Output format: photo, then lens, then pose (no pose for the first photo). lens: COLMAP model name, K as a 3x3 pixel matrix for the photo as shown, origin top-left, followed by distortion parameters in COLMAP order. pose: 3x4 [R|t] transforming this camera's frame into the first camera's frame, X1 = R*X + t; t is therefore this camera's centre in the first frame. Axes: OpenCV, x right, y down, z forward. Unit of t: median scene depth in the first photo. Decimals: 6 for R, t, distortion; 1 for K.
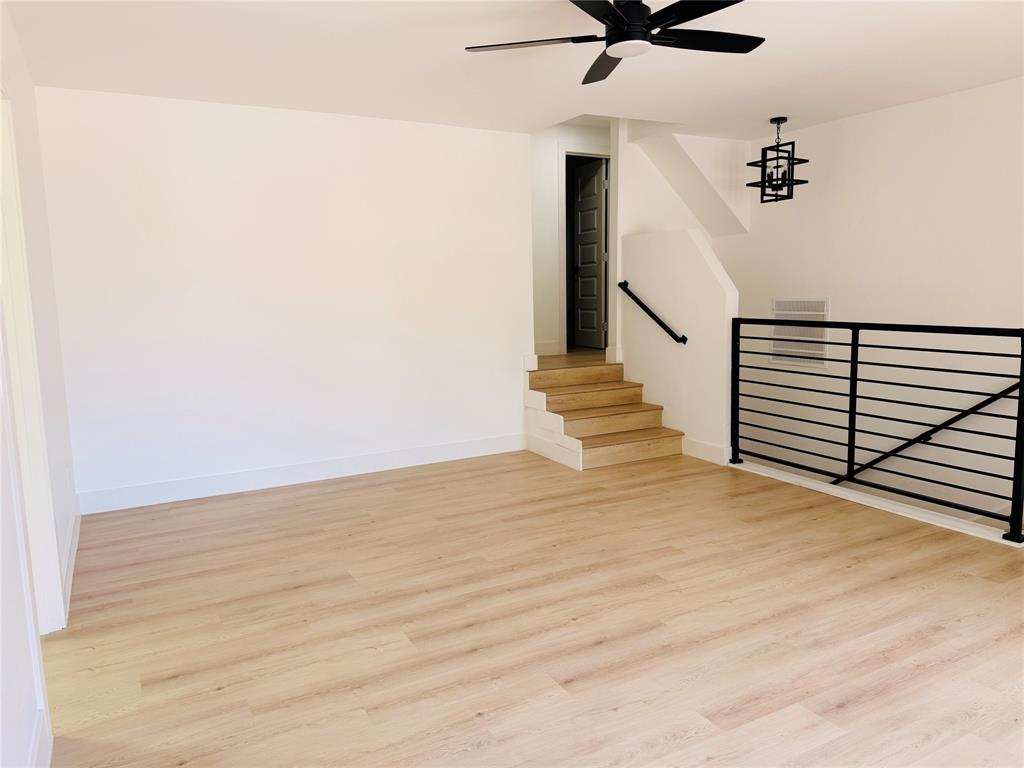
lens RADIAL K [[721.4, 0, 510.4], [0, 721.4, 381.7], [0, 0, 1]] dist [0.005204, -0.012849]
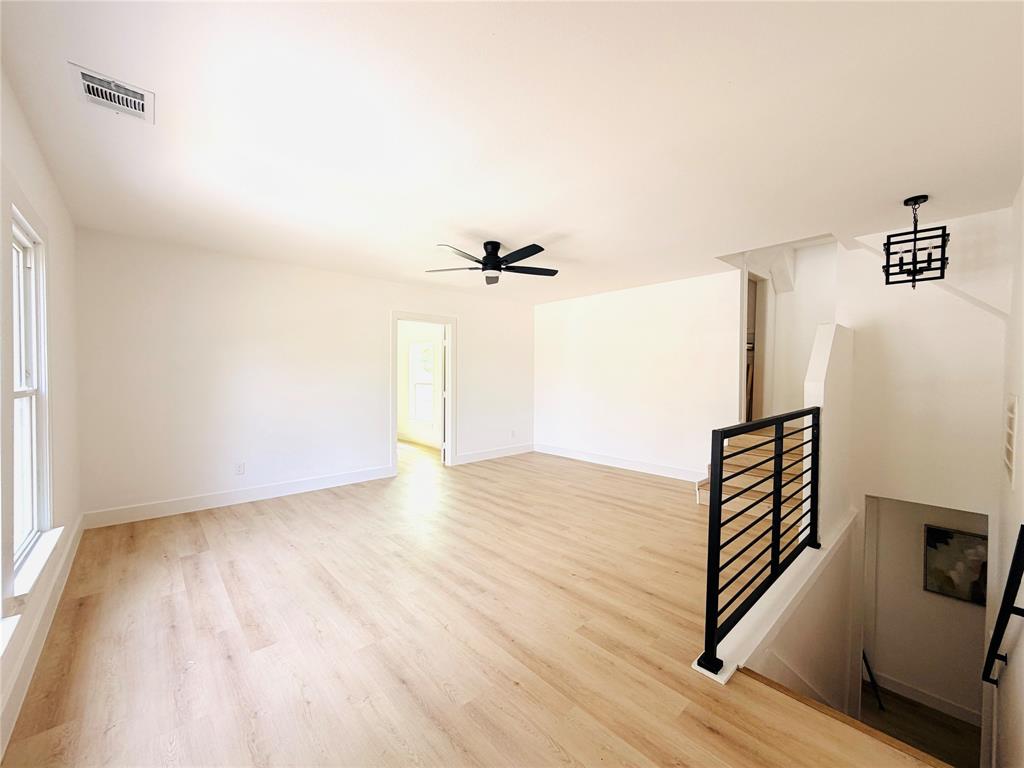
lens RADIAL K [[411.4, 0, 511.8], [0, 411.4, 384.7], [0, 0, 1]] dist [-0.001114, -0.000180]
pose [[0.239800, 0.040529, -0.969976, 1.172052], [-0.137690, 0.990448, 0.007344, -0.096335], [0.961009, 0.131795, 0.243090, 0.627213]]
